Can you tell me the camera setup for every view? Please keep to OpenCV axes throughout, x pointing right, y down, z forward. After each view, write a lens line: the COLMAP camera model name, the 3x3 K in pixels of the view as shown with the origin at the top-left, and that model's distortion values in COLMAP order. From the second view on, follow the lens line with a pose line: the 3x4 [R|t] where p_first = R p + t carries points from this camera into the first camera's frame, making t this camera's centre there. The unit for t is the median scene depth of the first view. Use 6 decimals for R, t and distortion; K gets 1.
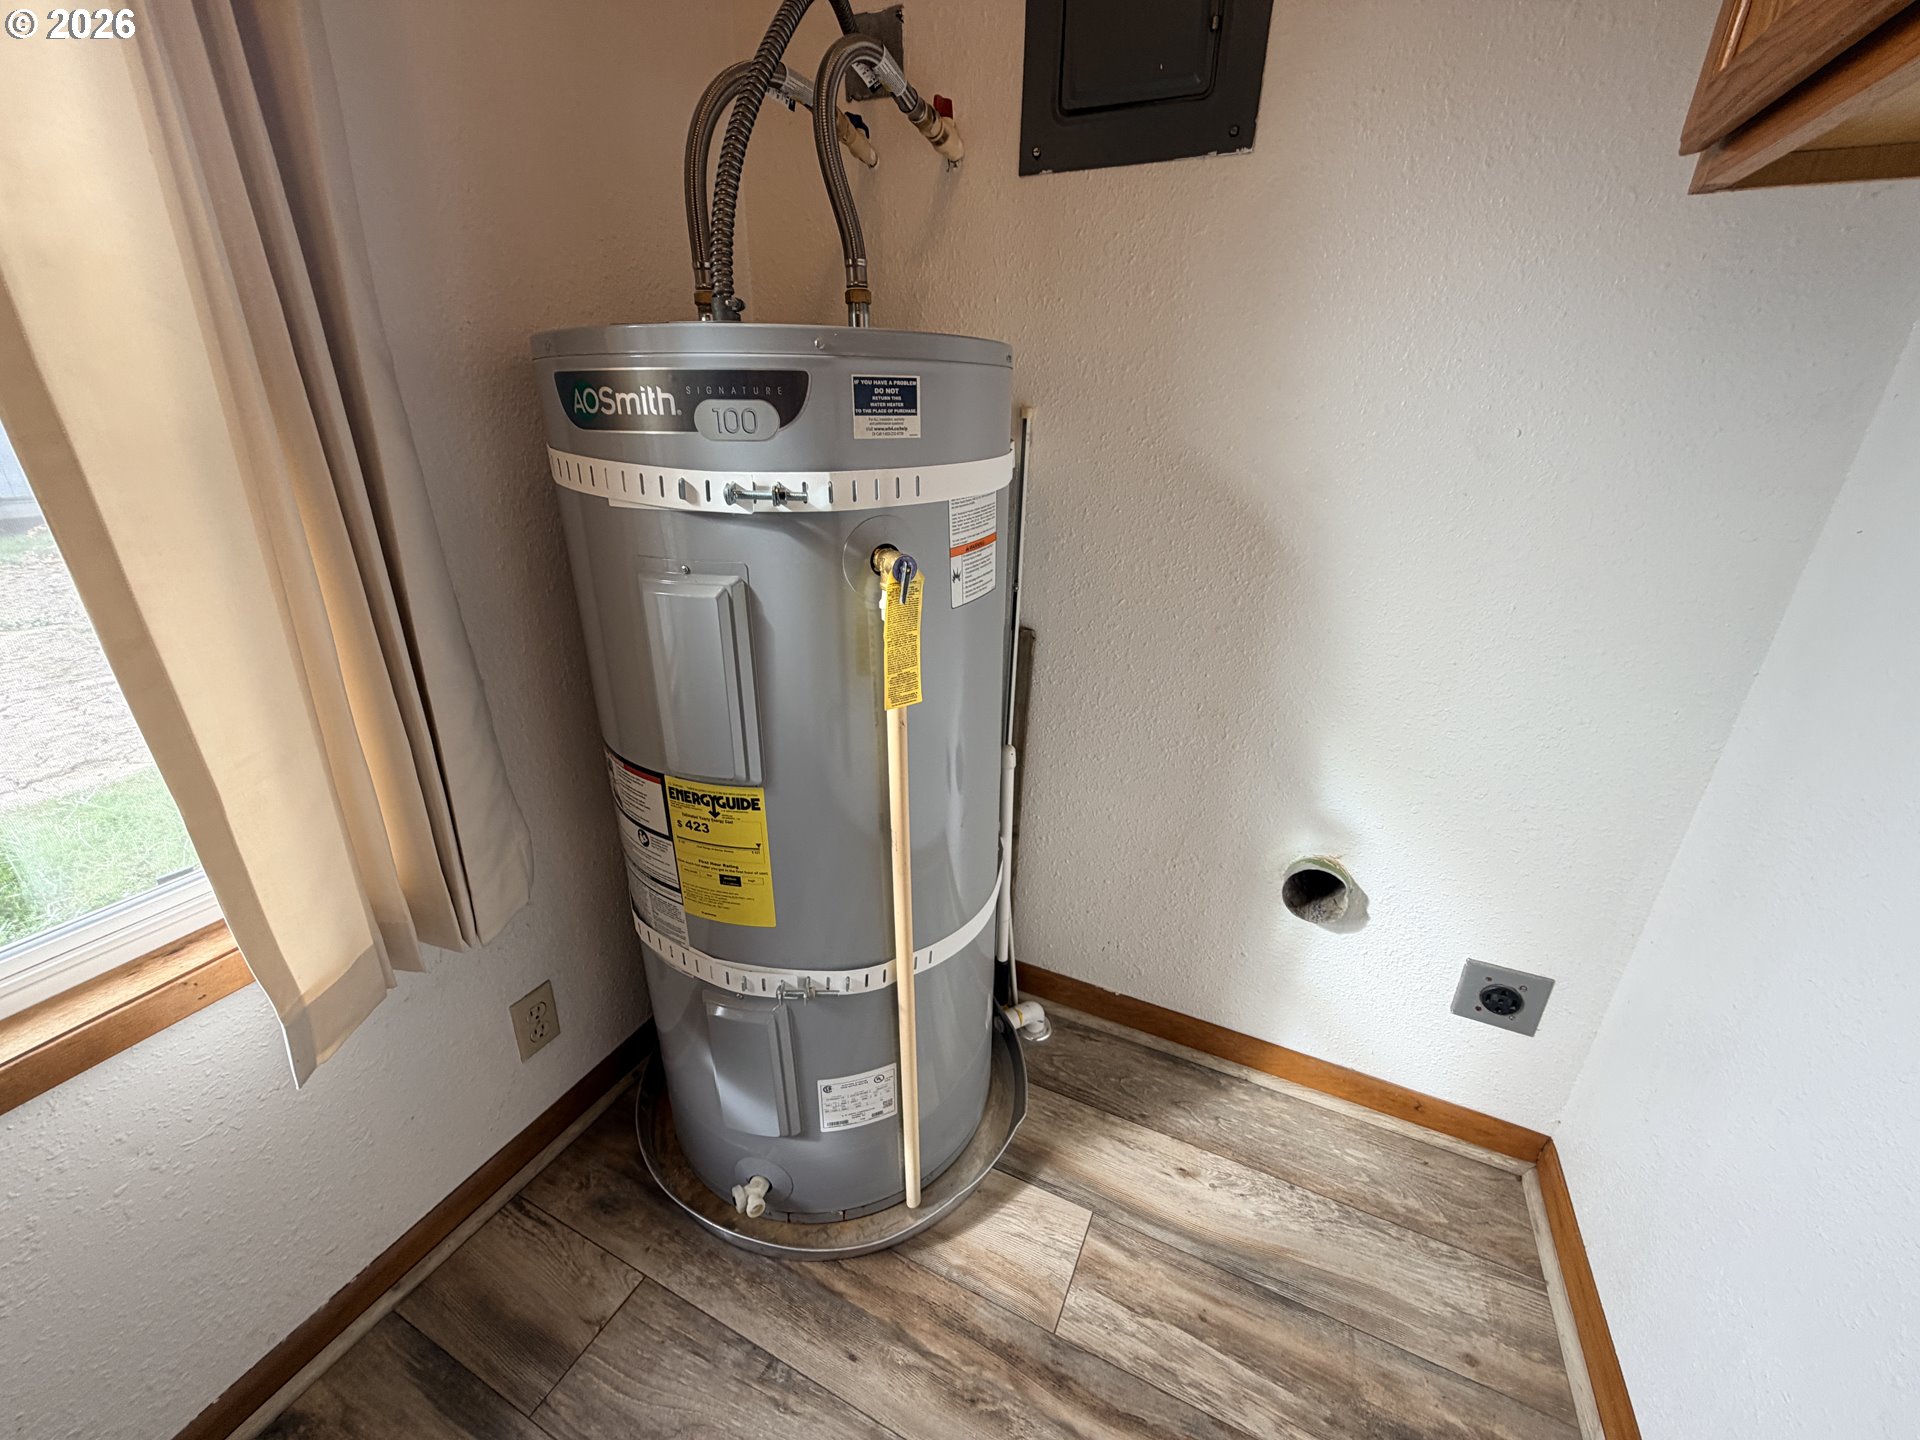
lens RADIAL K [[764.5, 0, 955.1], [0, 764.5, 721.4], [0, 0, 1]] dist [-0.001027, 0.000097]
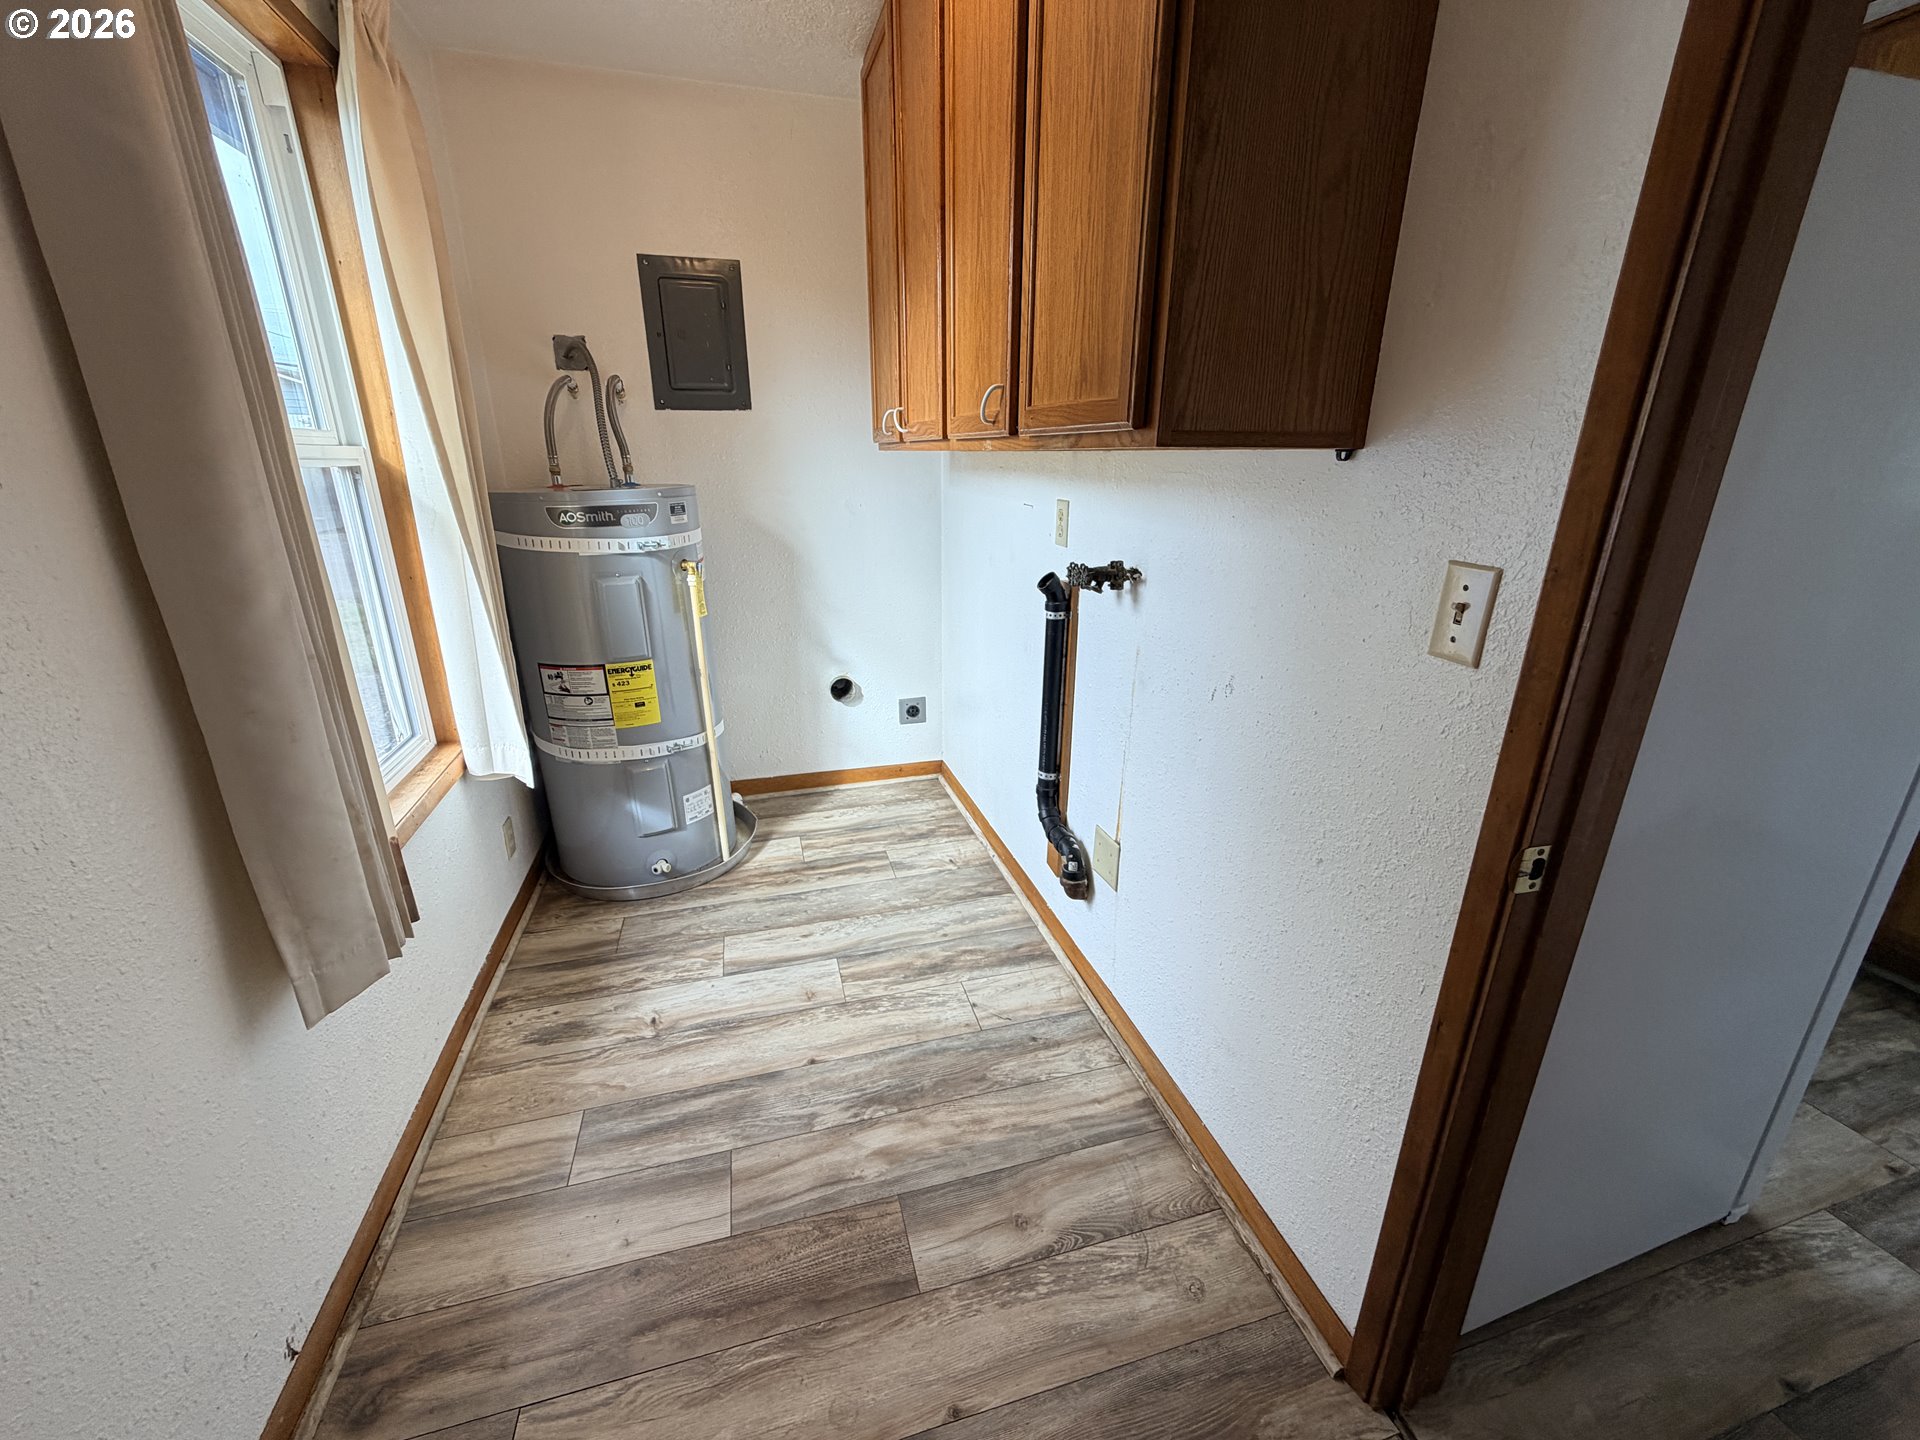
lens RADIAL K [[764.5, 0, 955.9], [0, 764.5, 716.4], [0, 0, 1]] dist [-0.001027, 0.000097]
pose [[0.751057, -0.226487, 0.620175, -0.970744], [0.266209, 0.963465, 0.029466, 0.405290], [-0.604190, 0.142966, 0.783910, -1.378424]]
